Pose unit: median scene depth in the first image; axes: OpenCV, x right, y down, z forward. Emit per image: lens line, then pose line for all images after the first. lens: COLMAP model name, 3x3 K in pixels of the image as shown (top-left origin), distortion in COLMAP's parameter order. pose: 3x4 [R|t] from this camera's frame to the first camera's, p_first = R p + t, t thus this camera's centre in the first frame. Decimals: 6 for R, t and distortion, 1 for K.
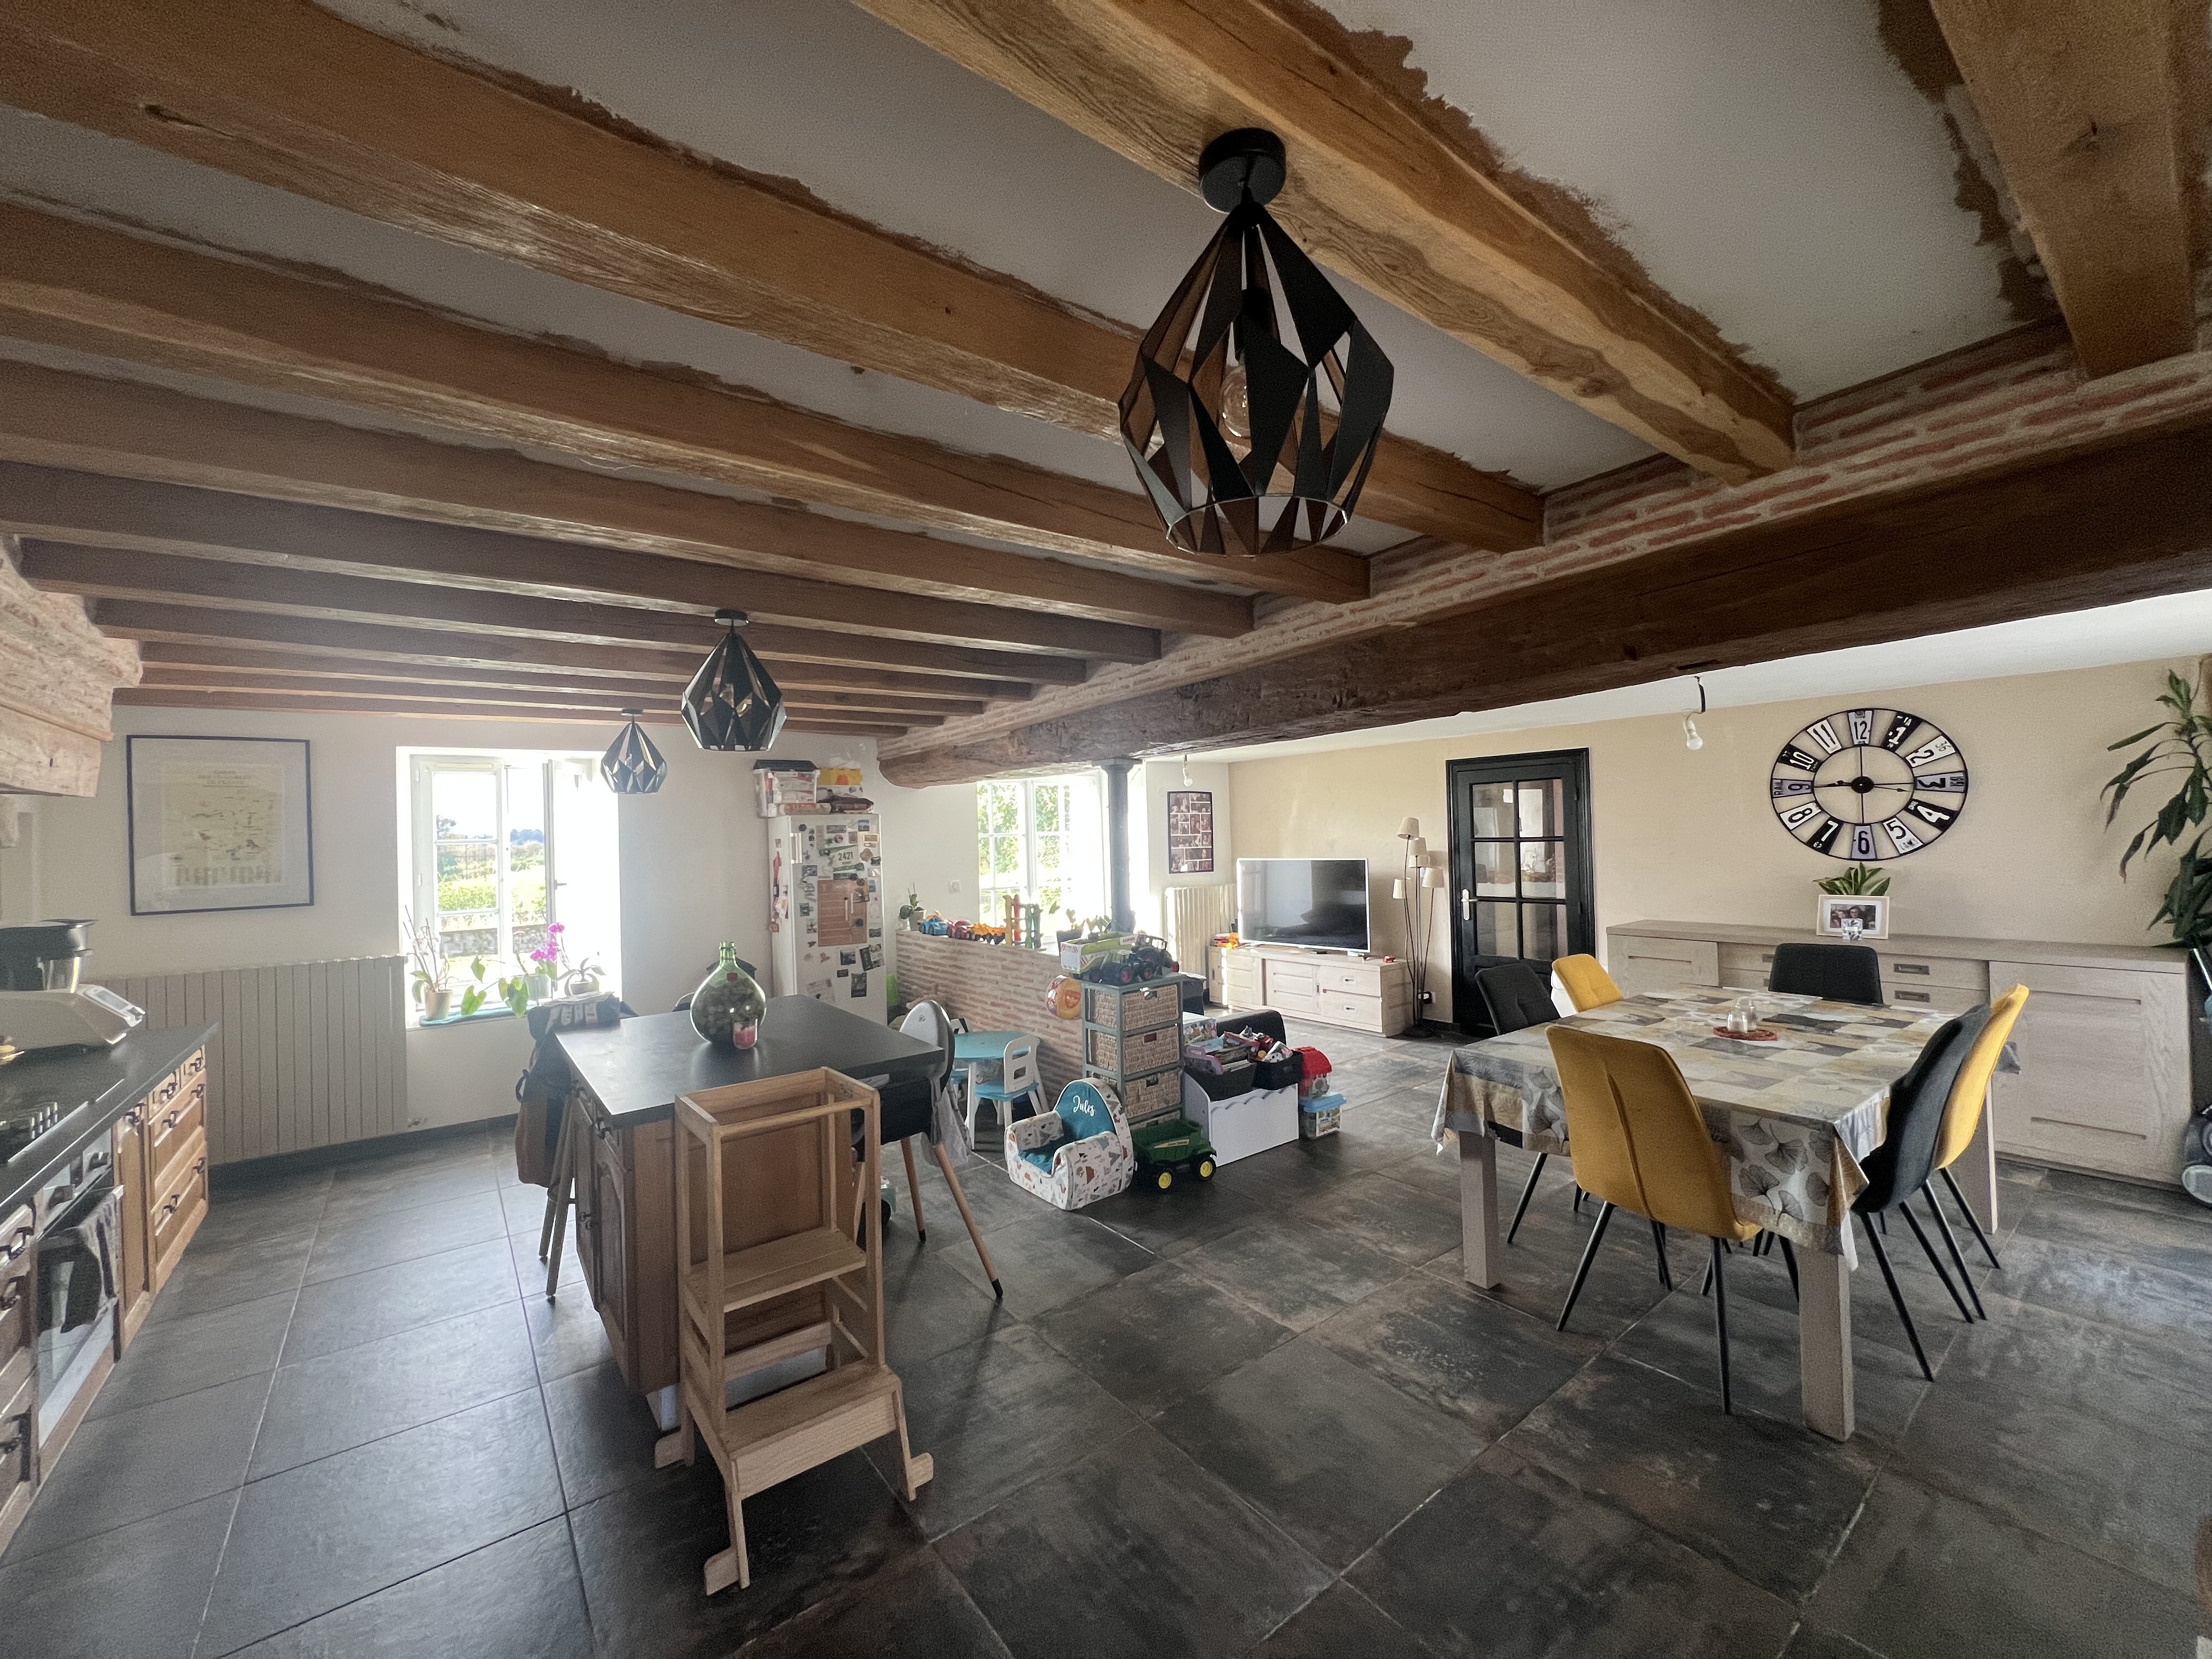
lens RADIAL K [[880.9, 0, 1100.3], [0, 880.9, 826.8], [0, 0, 1]] dist [0.002039, -0.000419]
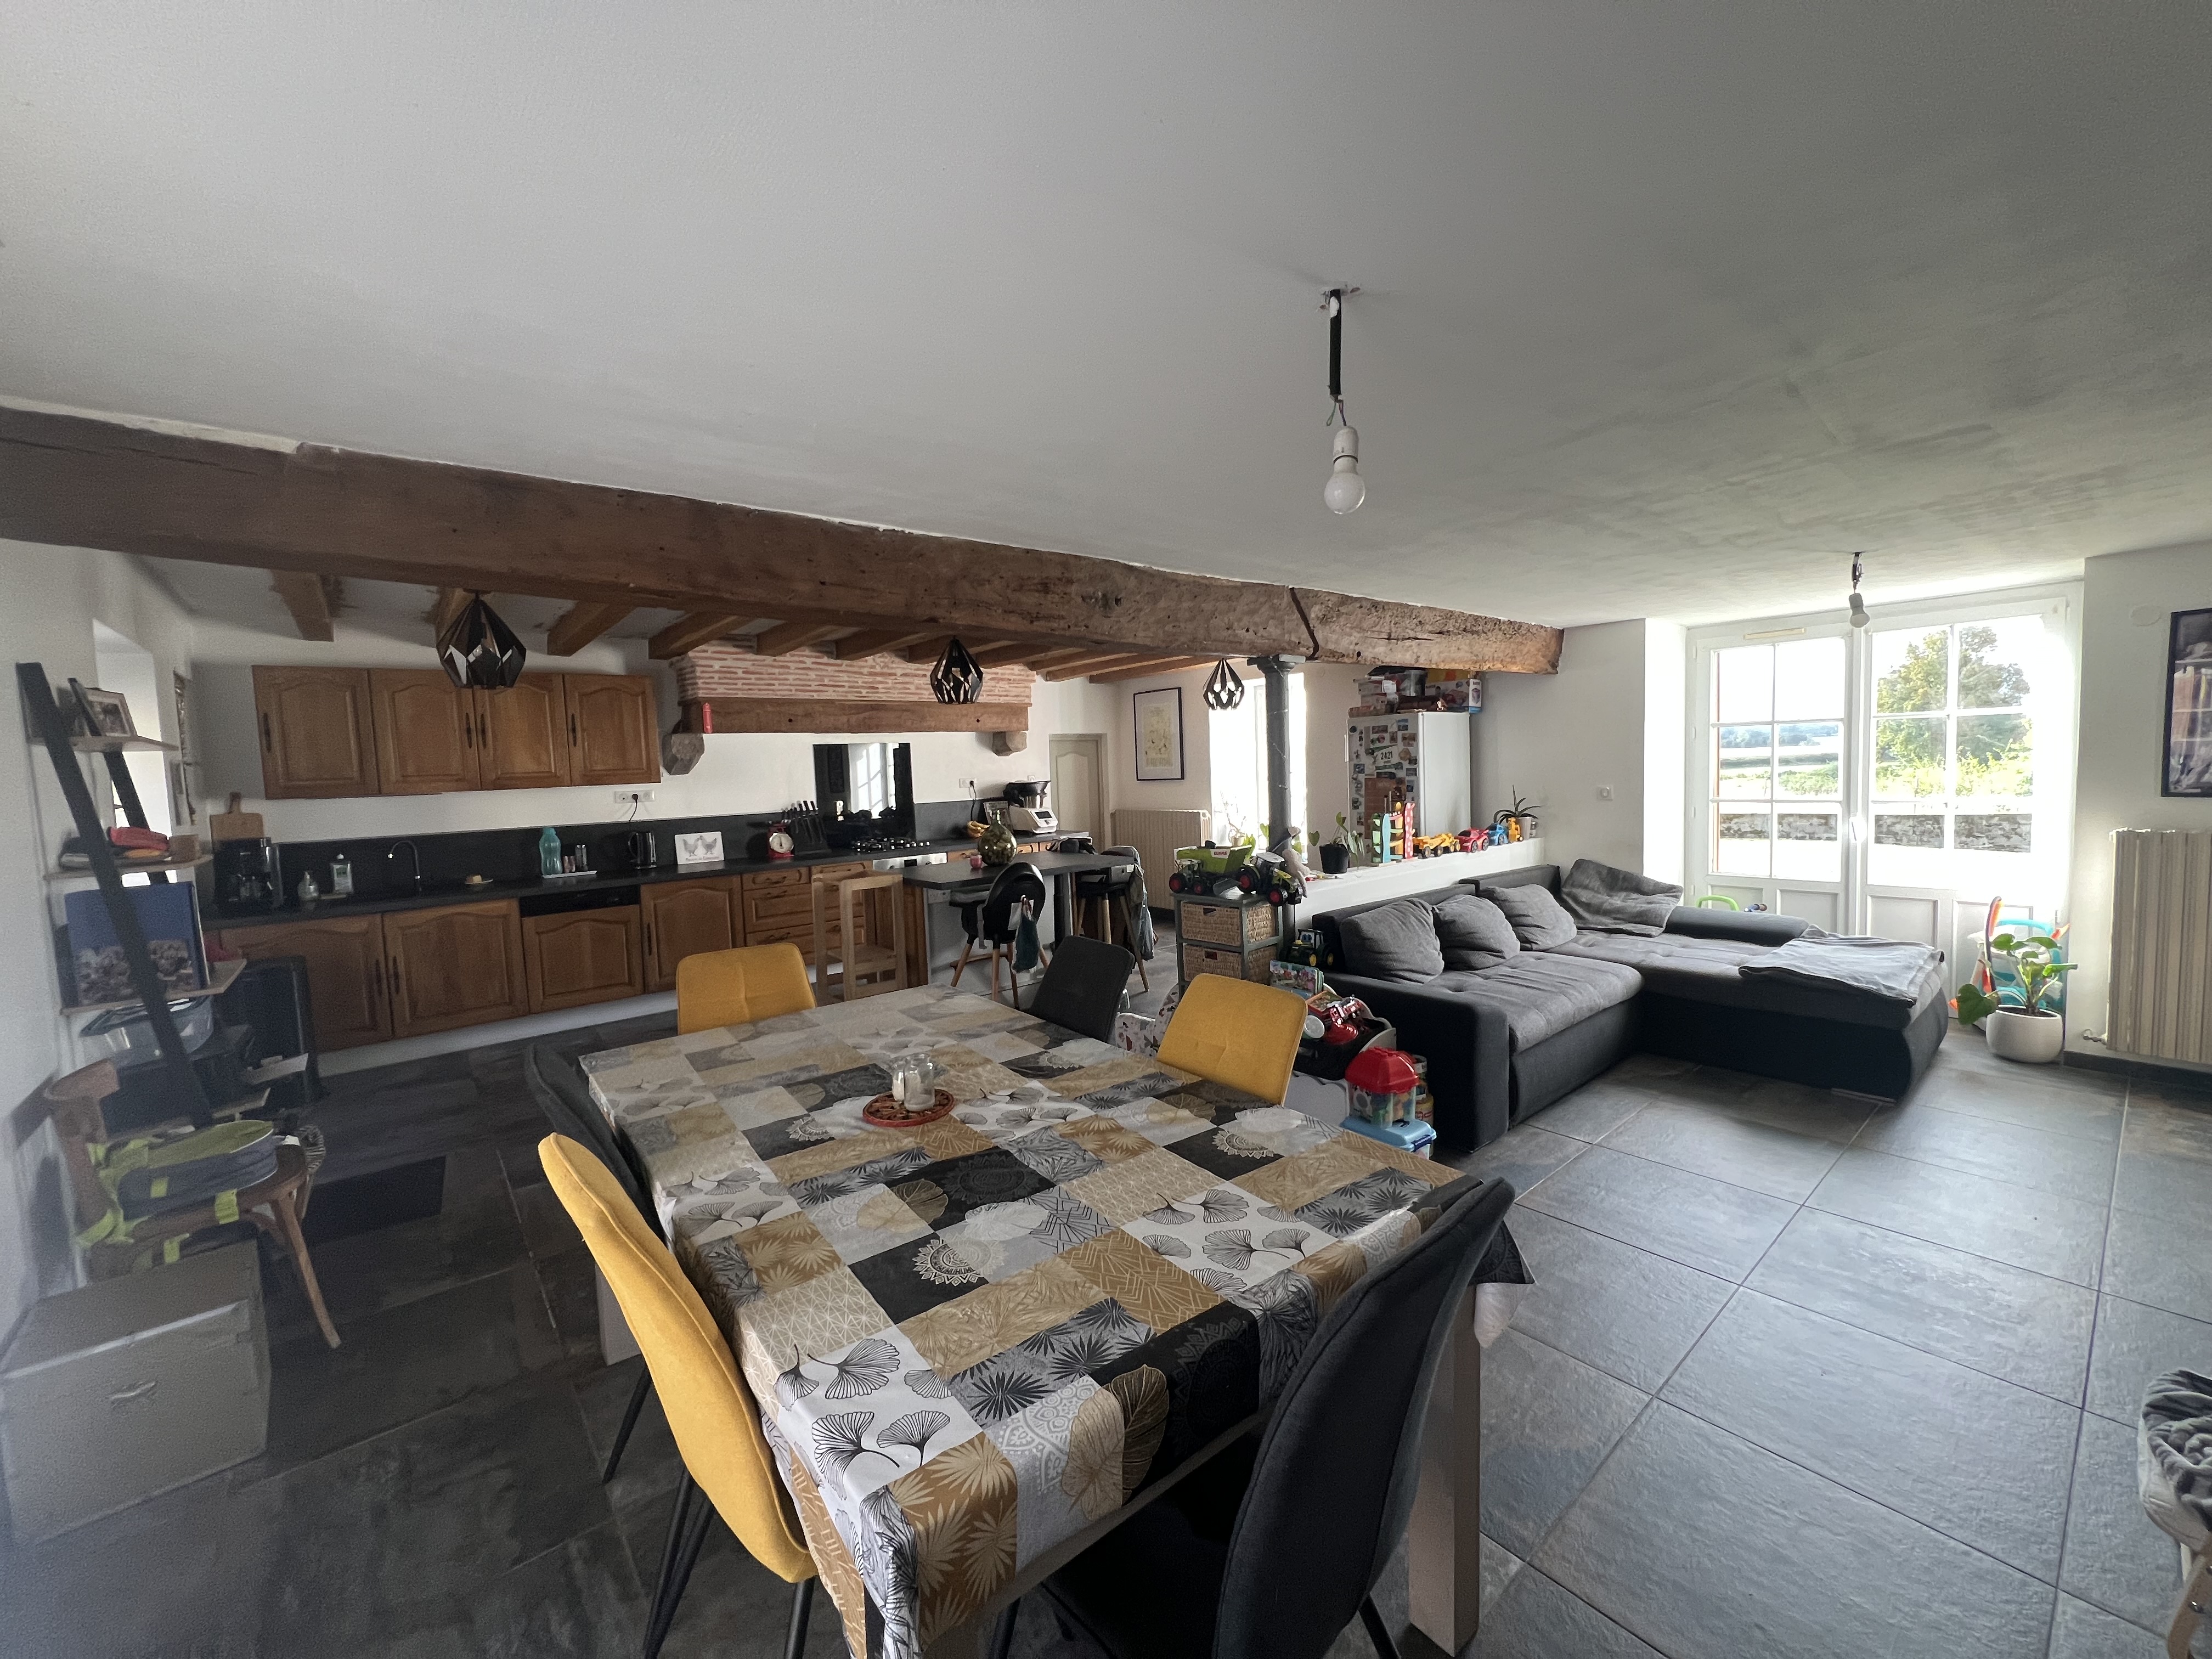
lens RADIAL K [[880.9, 0, 1104.7], [0, 880.9, 827.0], [0, 0, 1]] dist [0.002039, -0.000419]
pose [[0.038738, 0.097854, -0.994447, 0.752598], [0.045778, 0.993975, 0.099590, -0.001224], [0.998200, -0.049382, 0.034026, 0.645381]]
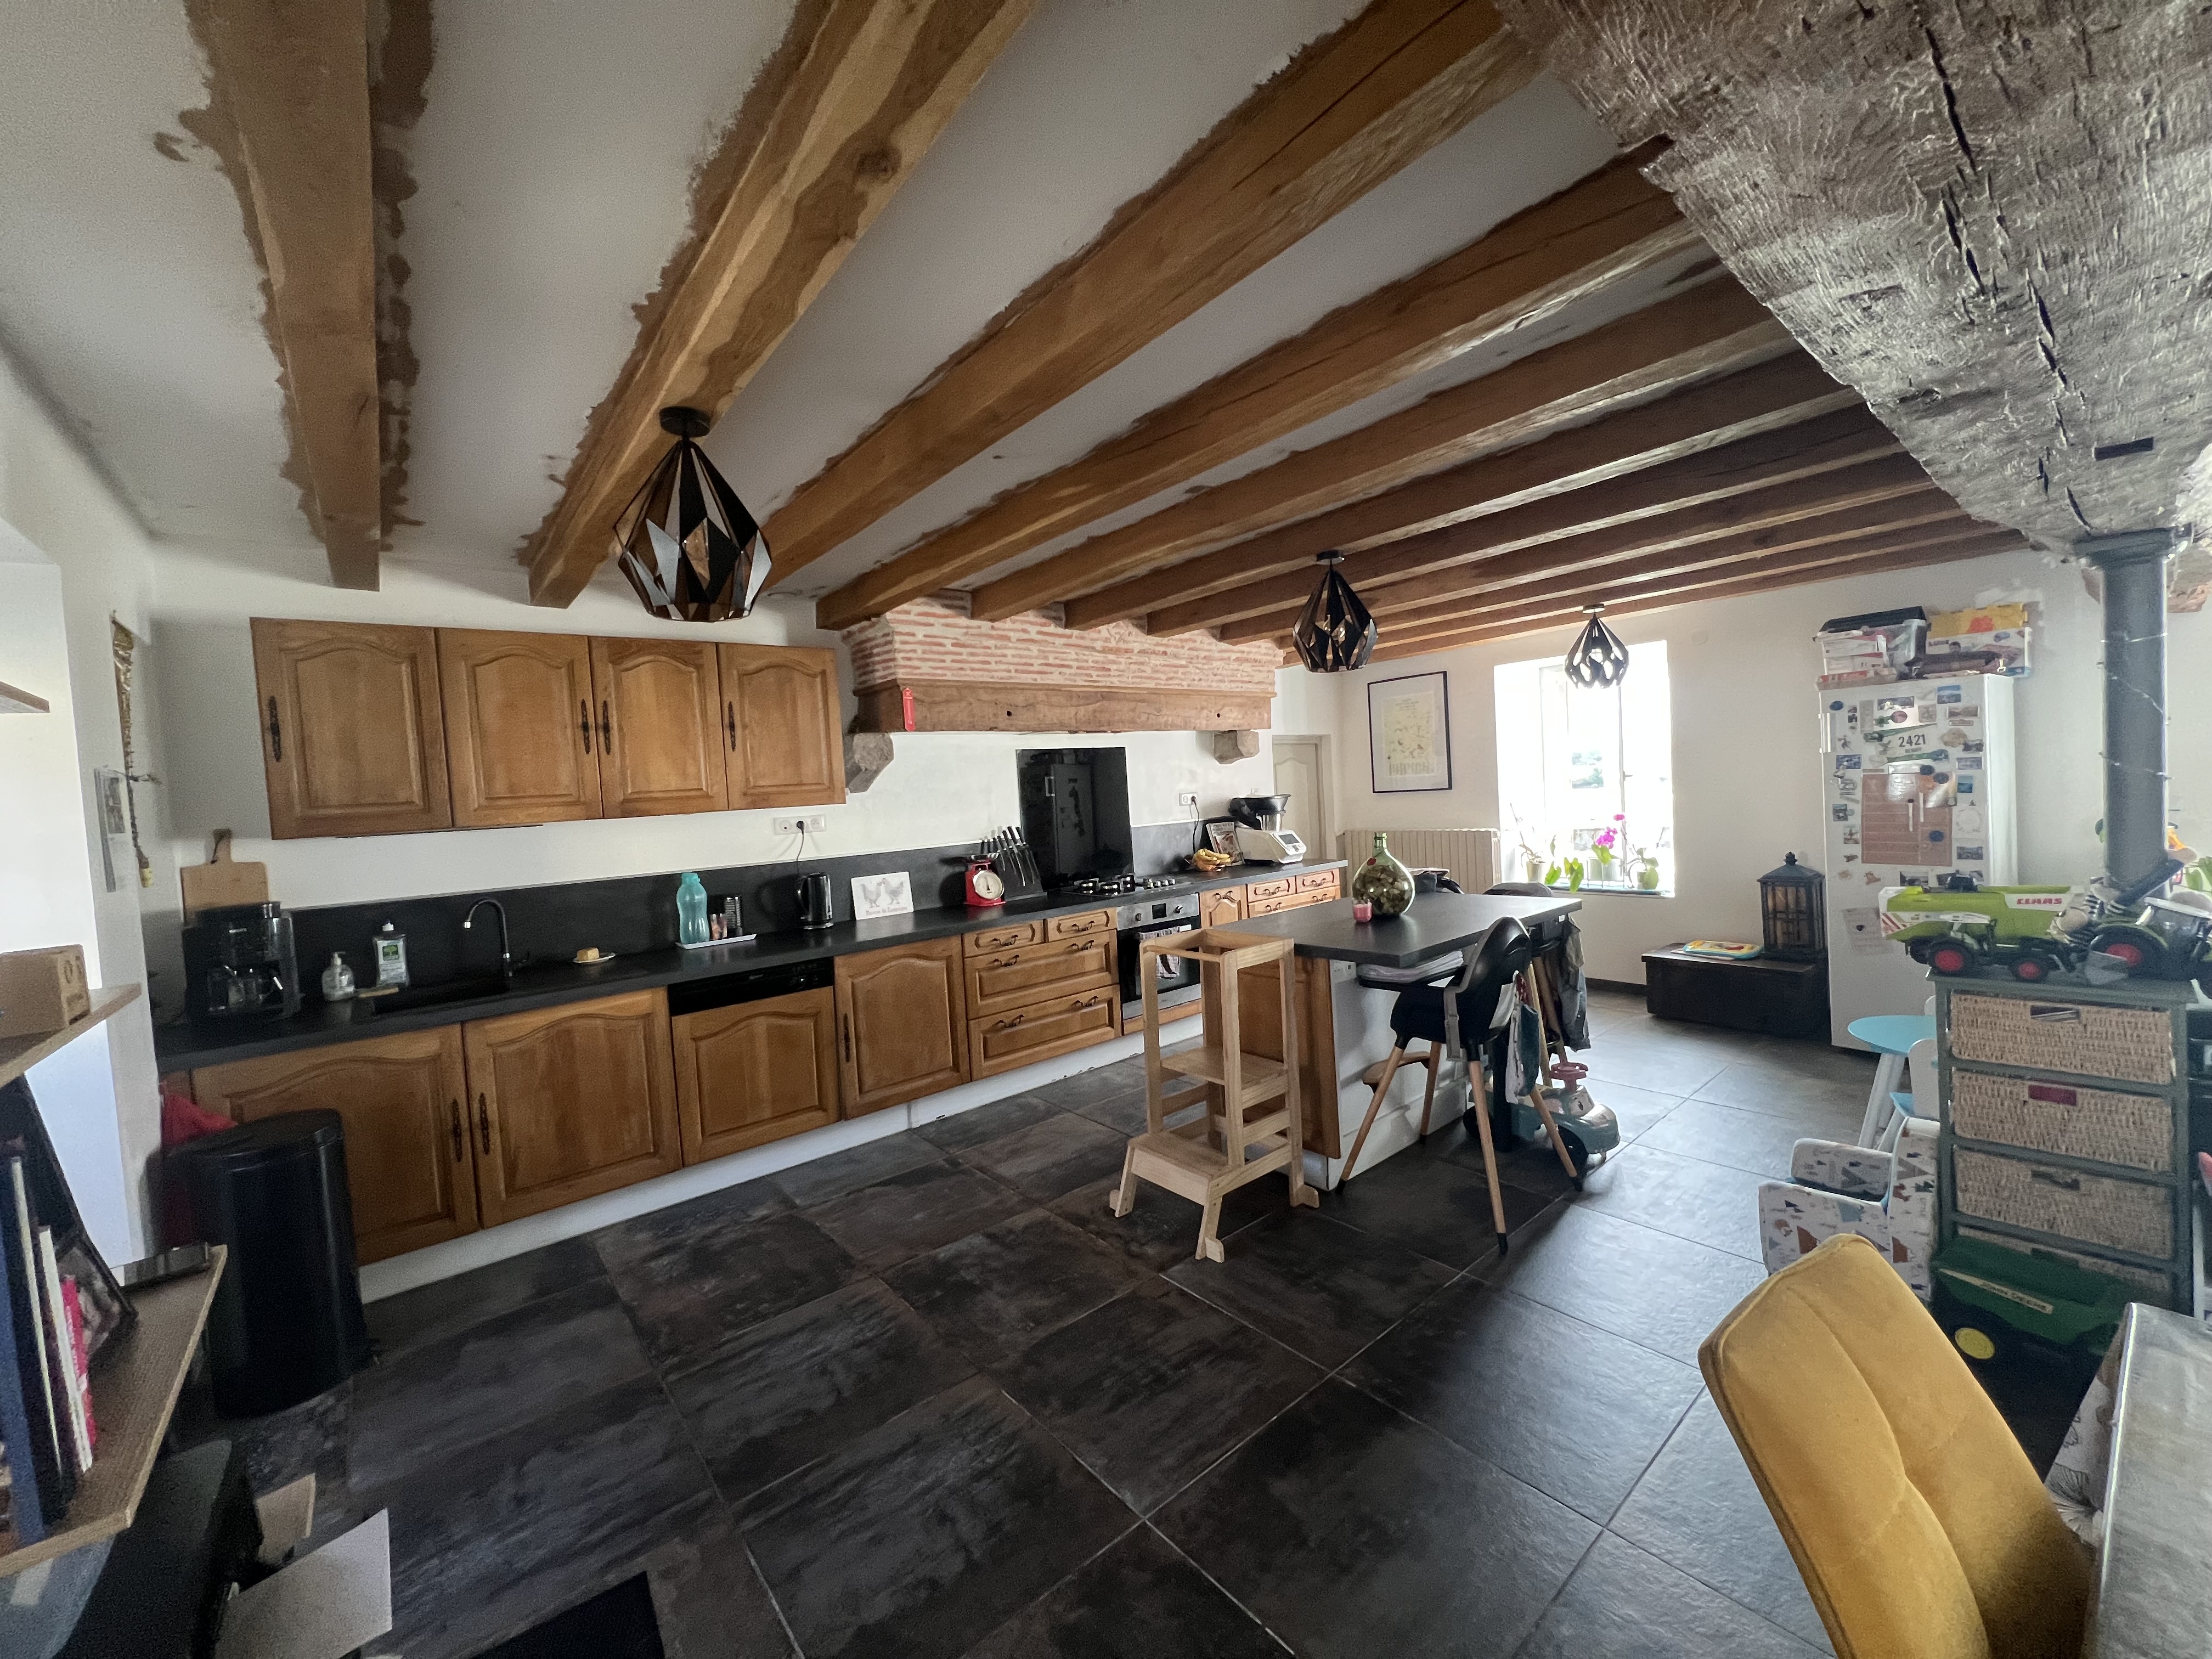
lens RADIAL K [[880.9, 0, 1106.0], [0, 880.9, 826.9], [0, 0, 1]] dist [0.002039, -0.000419]
pose [[0.039905, 0.070210, -0.996734, 0.403478], [0.066796, 0.995110, 0.072770, 0.007680], [0.996968, -0.069481, 0.035020, 0.334828]]
